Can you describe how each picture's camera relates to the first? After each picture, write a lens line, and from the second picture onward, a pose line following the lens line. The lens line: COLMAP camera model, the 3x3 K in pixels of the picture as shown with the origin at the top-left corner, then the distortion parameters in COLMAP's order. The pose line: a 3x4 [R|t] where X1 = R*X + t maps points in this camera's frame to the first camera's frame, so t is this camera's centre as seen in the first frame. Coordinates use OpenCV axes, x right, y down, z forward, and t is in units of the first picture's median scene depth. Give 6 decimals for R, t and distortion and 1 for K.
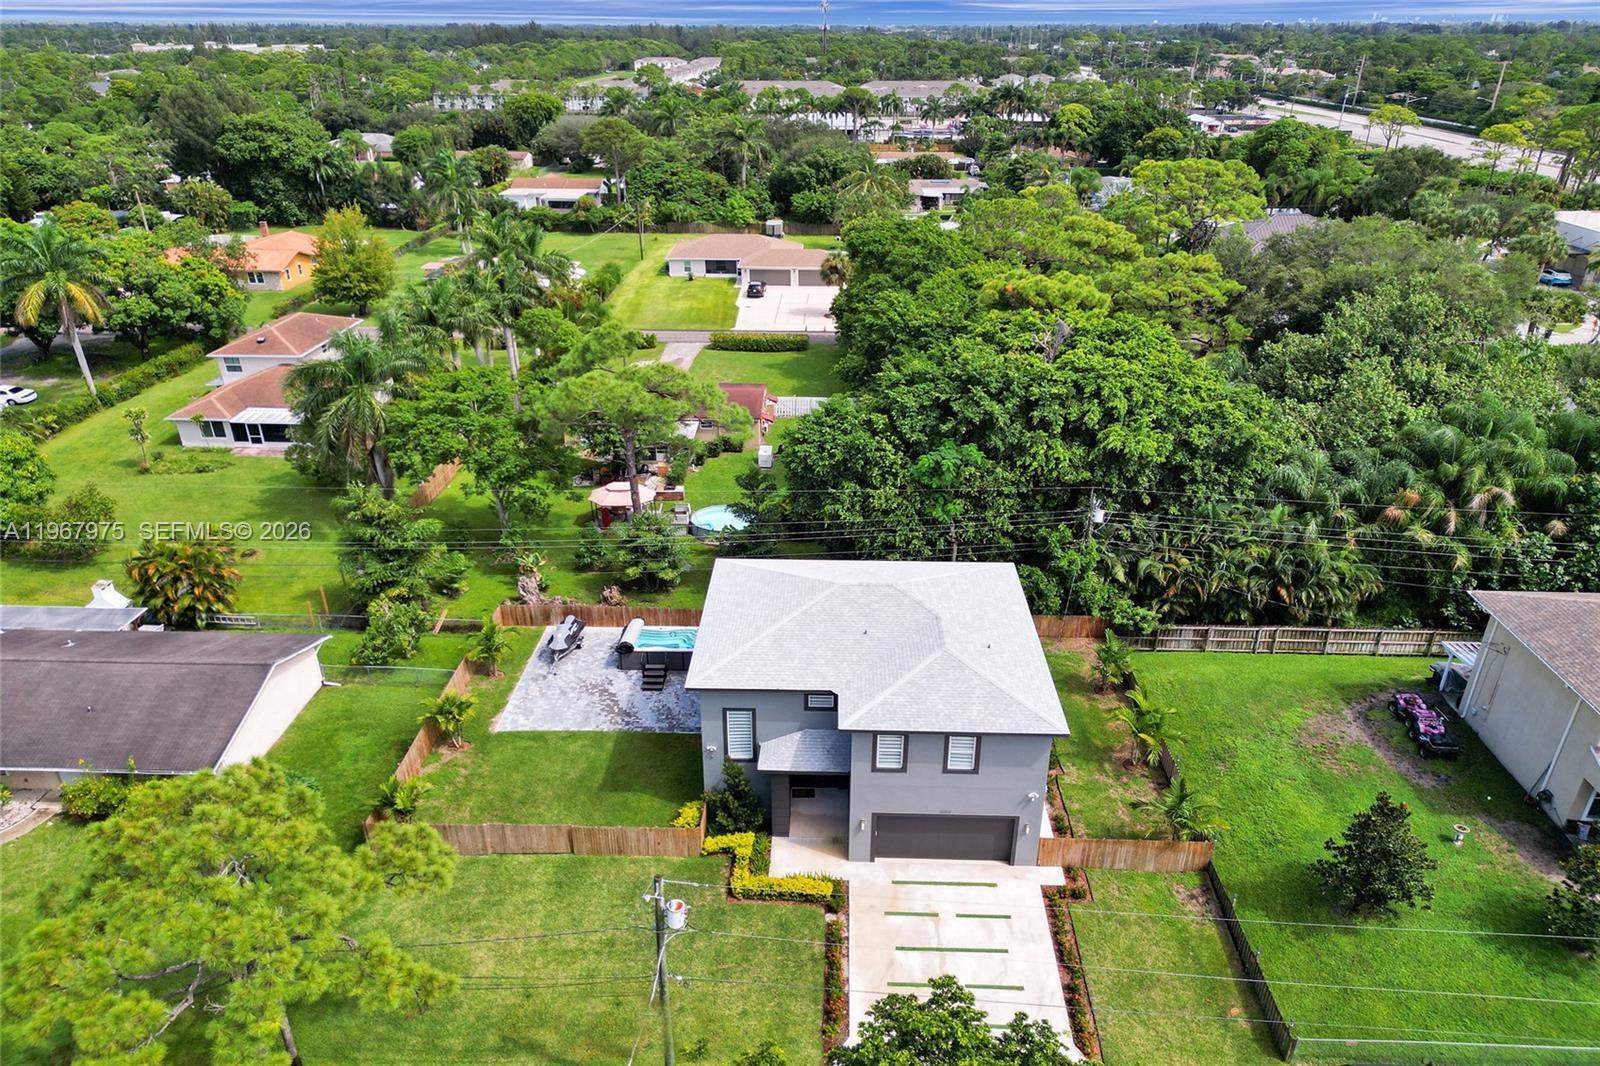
lens RADIAL K [[1158.0, 0, 801.3], [0, 1158.0, 555.6], [0, 0, 1]] dist [0.059651, -0.057419]
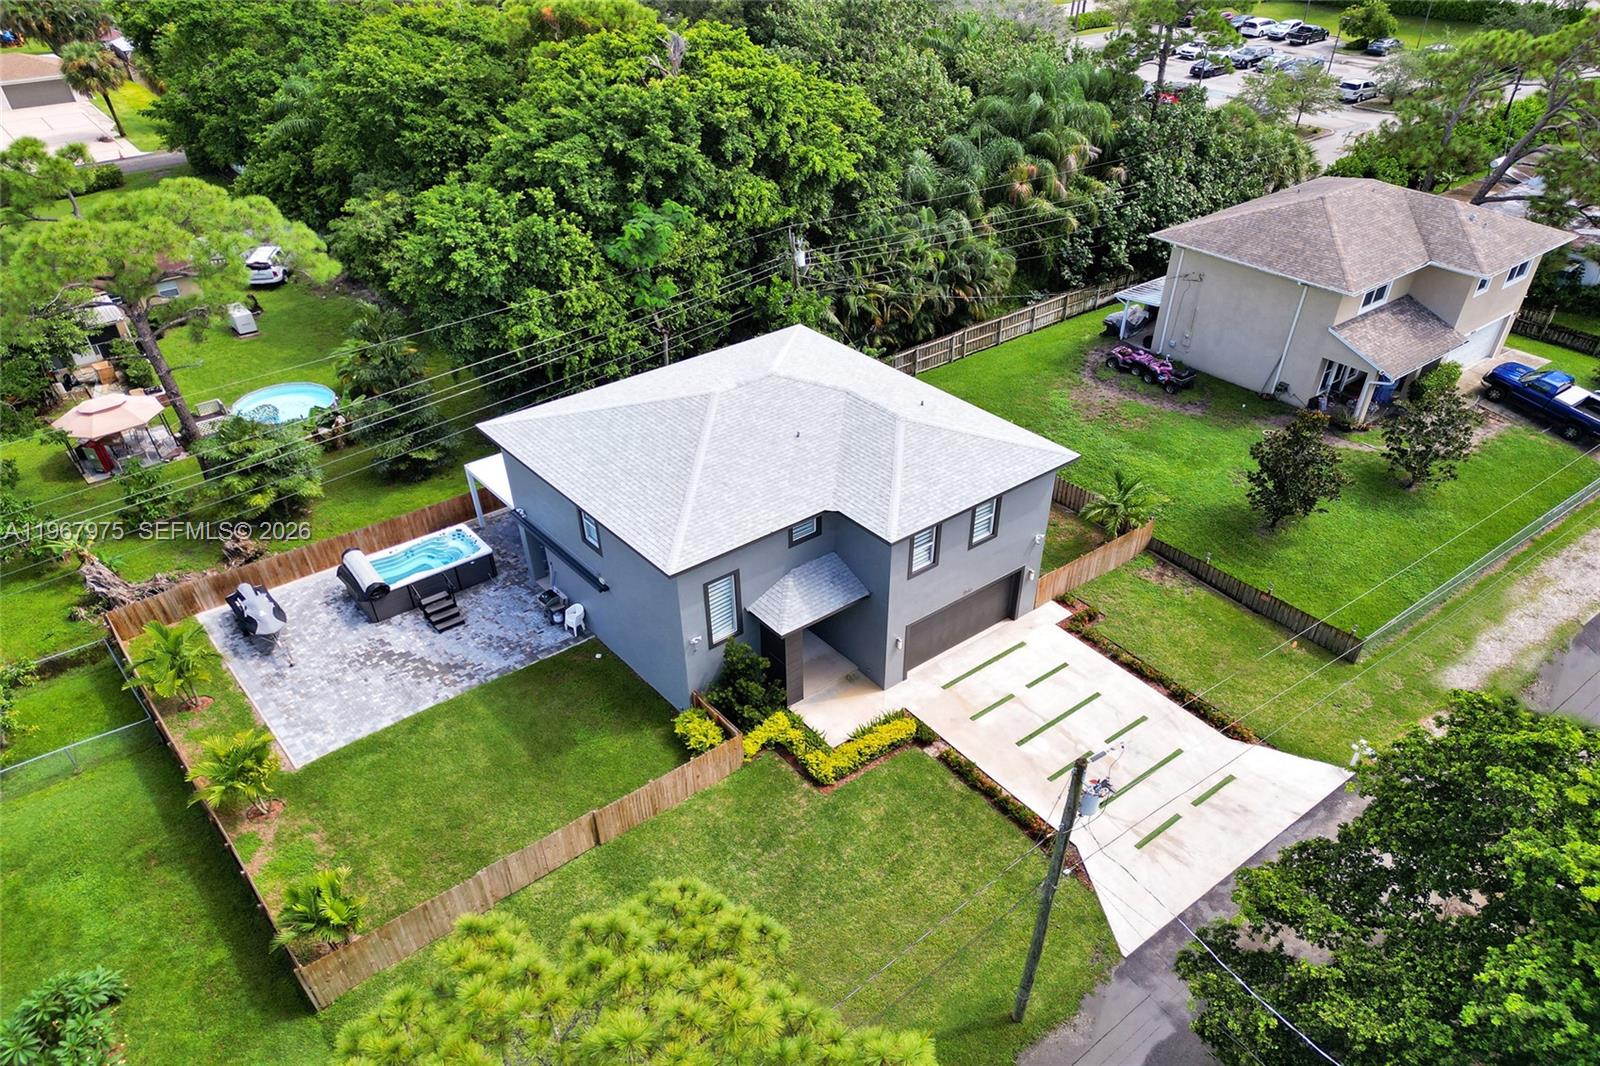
lens RADIAL K [[1175.0, 0, 796.7], [0, 1175.0, 592.8], [0, 0, 1]] dist [0.059600, -0.071588]
pose [[0.758528, -0.377208, 0.531366, -0.325734], [0.278204, 0.924836, 0.259388, -0.032629], [-0.589269, -0.048925, 0.806454, 0.262682]]
